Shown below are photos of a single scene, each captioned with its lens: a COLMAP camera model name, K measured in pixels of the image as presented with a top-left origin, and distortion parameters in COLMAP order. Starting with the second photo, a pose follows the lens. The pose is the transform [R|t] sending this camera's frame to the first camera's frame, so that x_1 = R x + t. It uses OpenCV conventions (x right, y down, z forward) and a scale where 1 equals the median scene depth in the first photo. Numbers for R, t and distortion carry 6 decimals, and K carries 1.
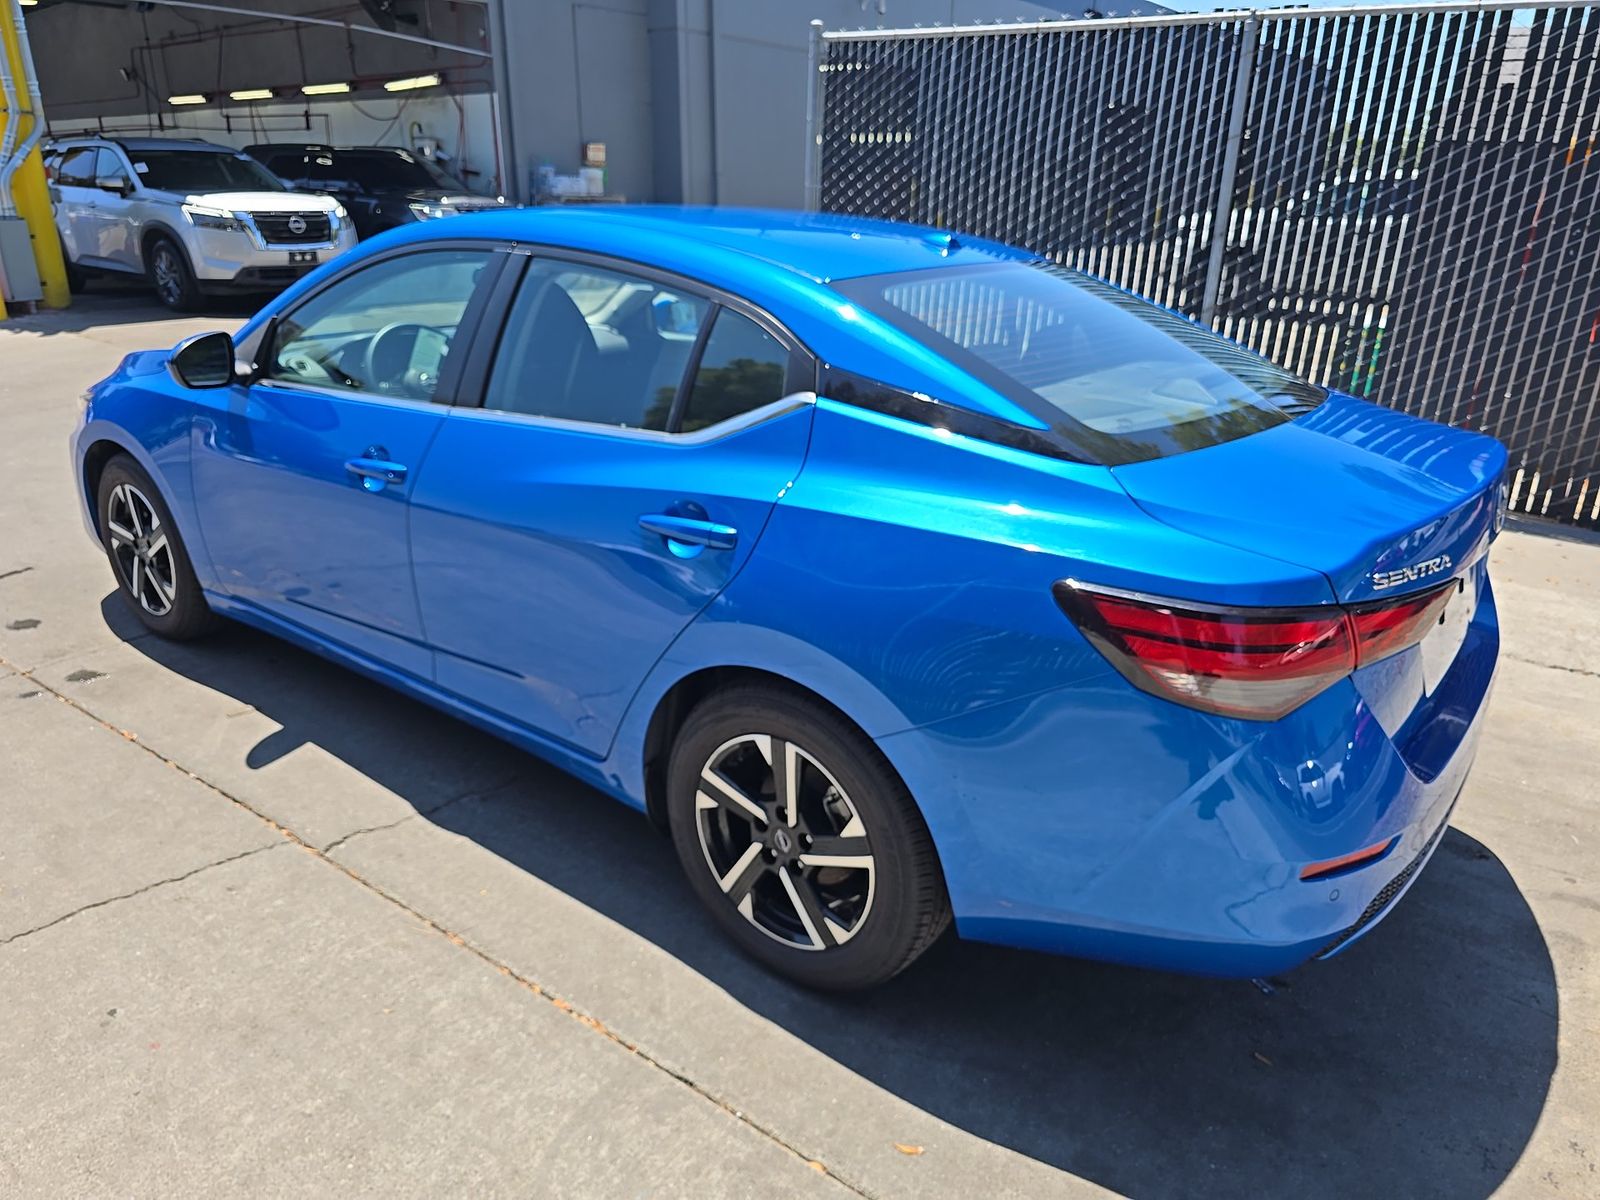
lens RADIAL K [[1096.5, 0, 800.0], [0, 1096.5, 600.0], [0, 0, 1]] dist [-0.000481, -0.023676]
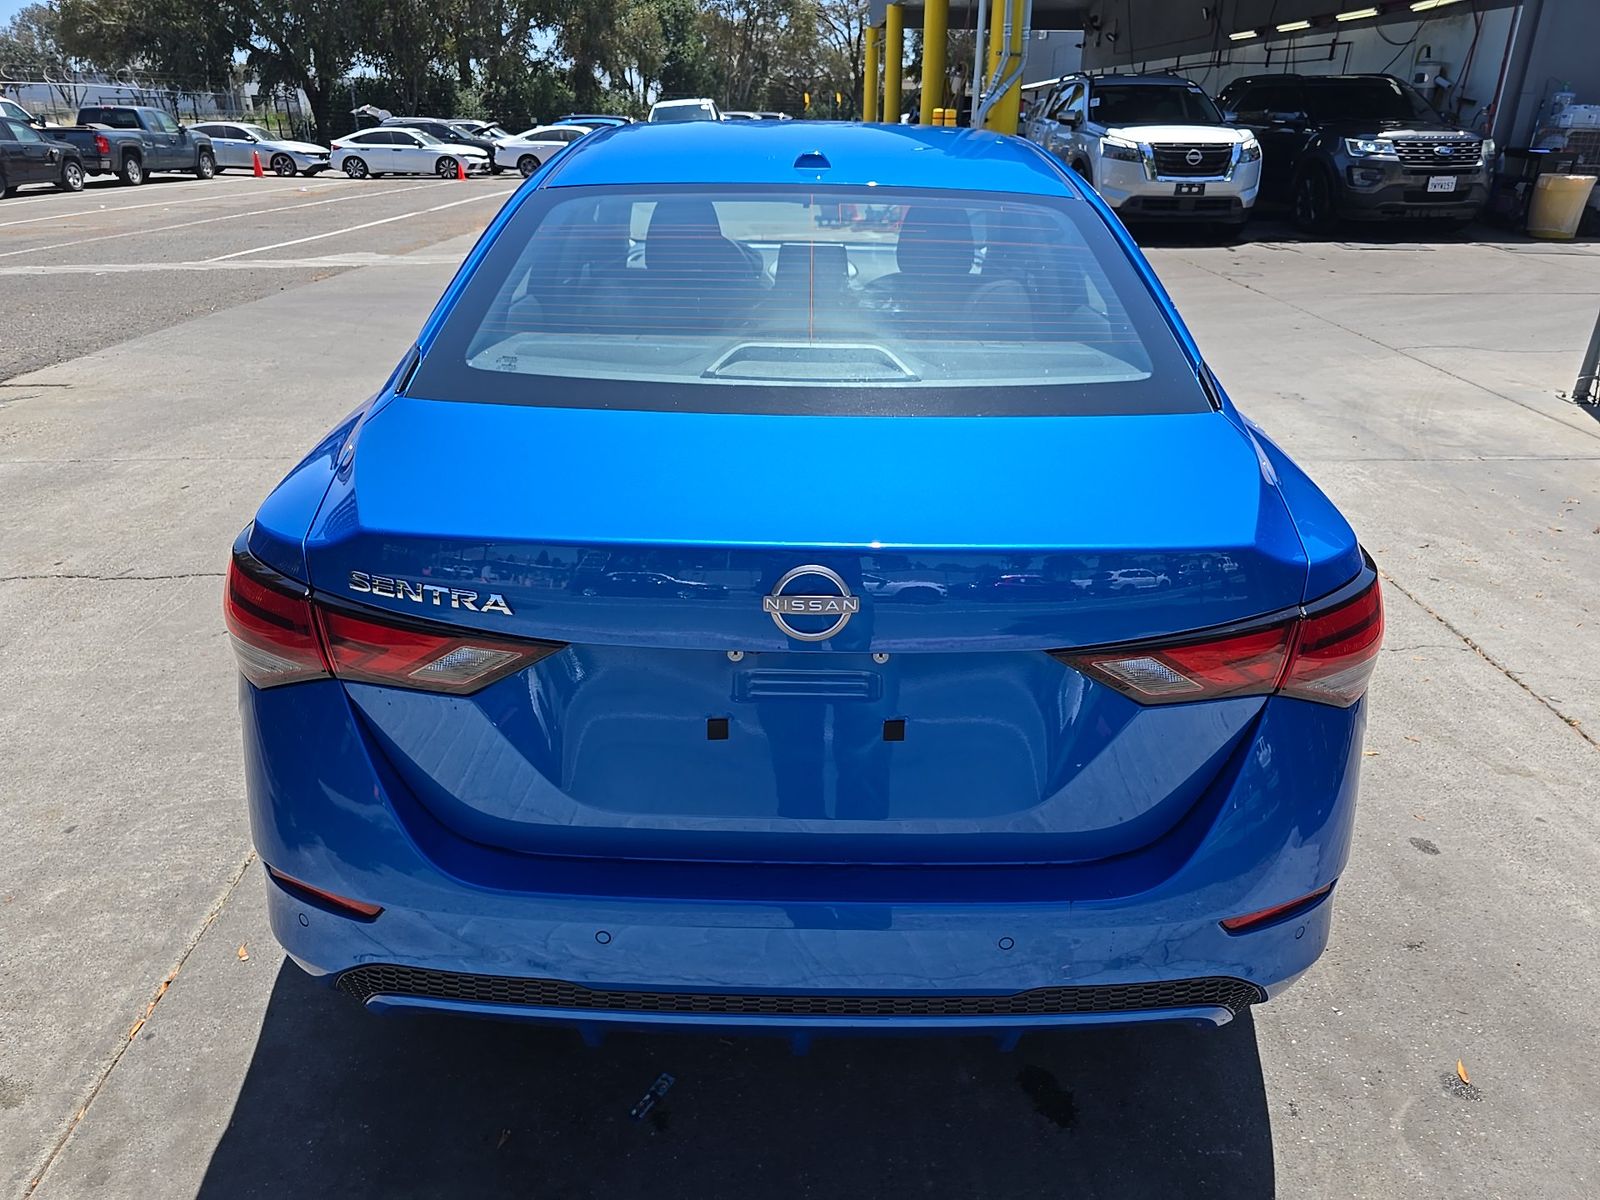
lens RADIAL K [[1096.5, 0, 800.0], [0, 1096.5, 600.0], [0, 0, 1]] dist [-0.000481, -0.023676]
pose [[0.585409, 0.307642, -0.750102, 0.155159], [-0.271192, 0.946218, 0.176427, -0.026764], [0.764036, 0.100140, 0.637354, 0.090050]]
